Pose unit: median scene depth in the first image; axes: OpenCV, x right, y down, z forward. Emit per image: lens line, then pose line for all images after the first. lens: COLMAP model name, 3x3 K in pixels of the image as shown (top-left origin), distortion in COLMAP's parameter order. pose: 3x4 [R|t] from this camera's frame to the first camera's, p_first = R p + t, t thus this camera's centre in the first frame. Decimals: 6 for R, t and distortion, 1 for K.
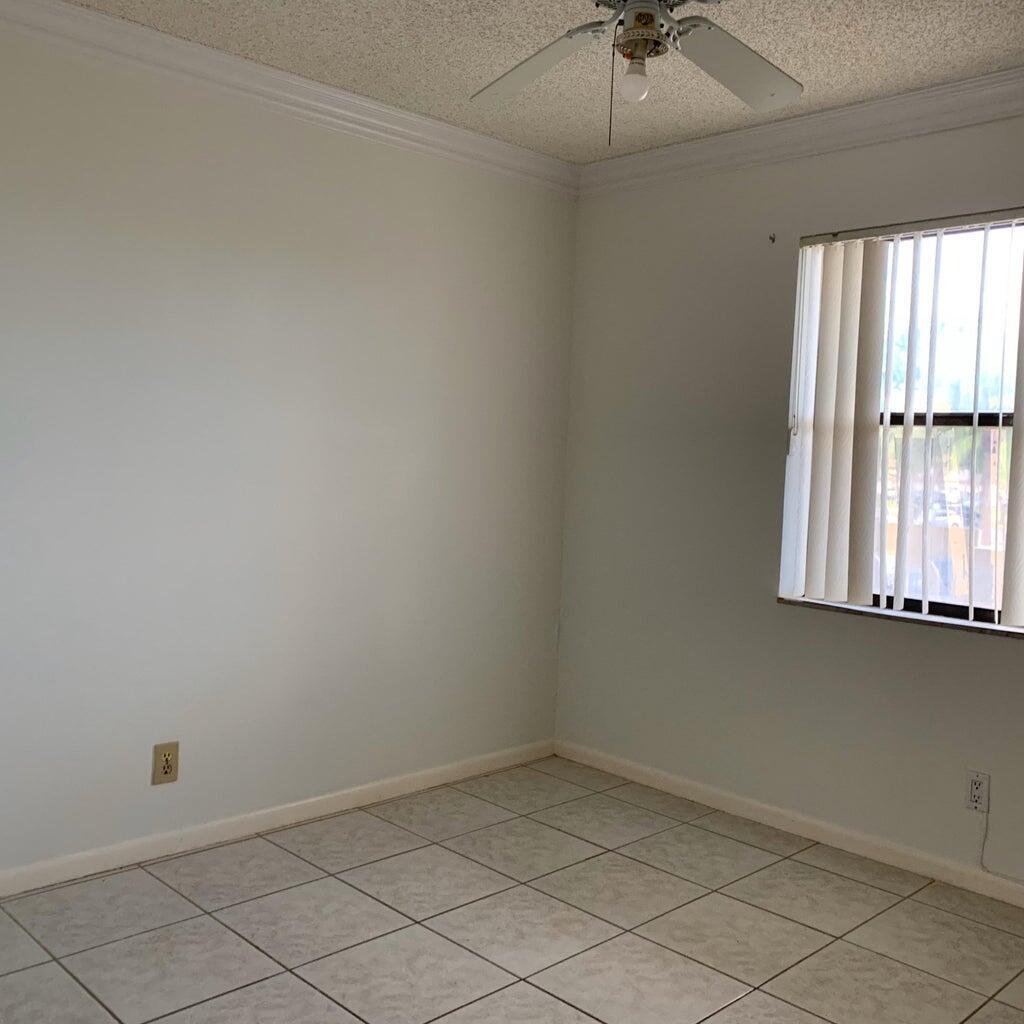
lens RADIAL K [[1063.9, 0, 507.8], [0, 1063.9, 501.4], [0, 0, 1]] dist [-0.006466, 0.000000]
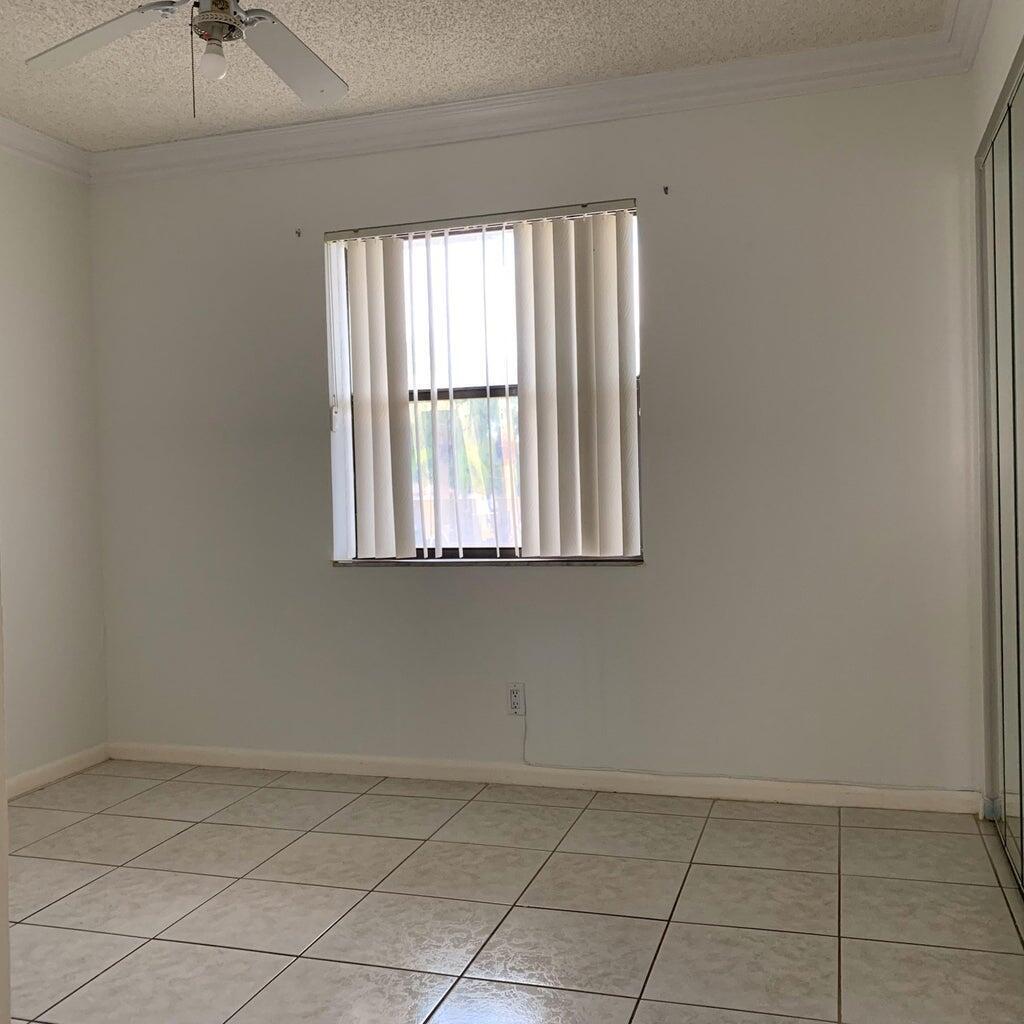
lens RADIAL K [[1063.9, 0, 512.7], [0, 1063.9, 518.6], [0, 0, 1]] dist [-0.006466, 0.000000]
pose [[0.877164, -0.076665, 0.474032, -0.107263], [0.080408, 0.996685, 0.012403, 0.052178], [-0.473411, 0.027237, 0.880420, -0.052950]]
